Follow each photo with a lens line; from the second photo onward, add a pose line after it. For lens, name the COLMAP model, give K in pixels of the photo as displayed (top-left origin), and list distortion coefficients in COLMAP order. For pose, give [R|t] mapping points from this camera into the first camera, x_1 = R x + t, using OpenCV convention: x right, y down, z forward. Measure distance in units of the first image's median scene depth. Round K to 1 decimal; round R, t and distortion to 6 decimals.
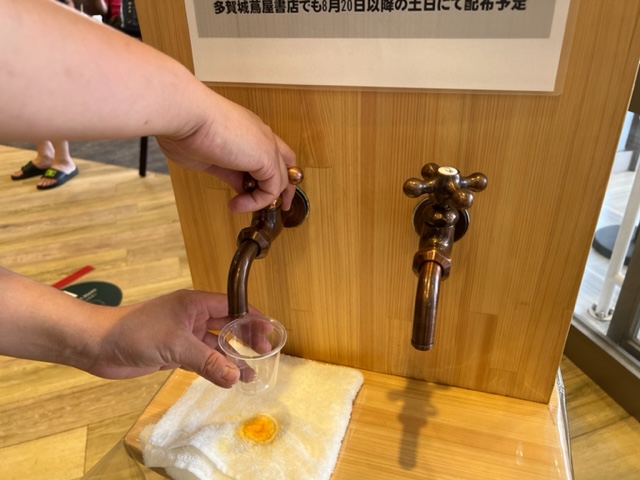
lens RADIAL K [[481.2, 0, 320.0], [0, 481.2, 240.0], [0, 0, 1]] dist [0.027658, -0.055411]
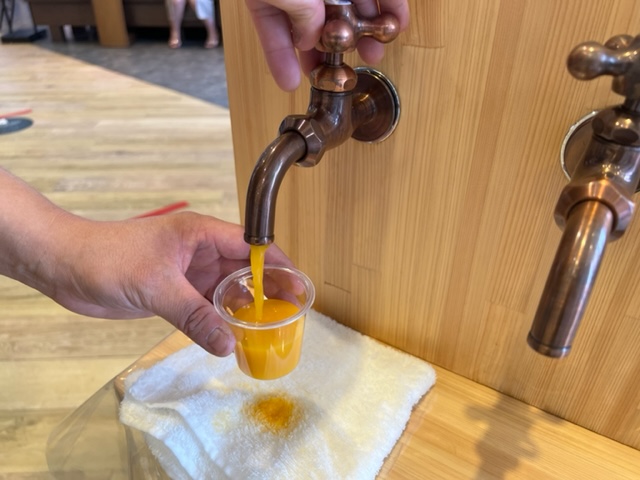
lens RADIAL K [[481.2, 0, 320.0], [0, 481.2, 240.0], [0, 0, 1]] dist [0.027658, -0.055411]
pose [[0.961142, 0.181133, -0.208321, 0.040683], [-0.172023, 0.983190, 0.061198, 0.080318], [0.215904, -0.022984, 0.976144, 0.301543]]
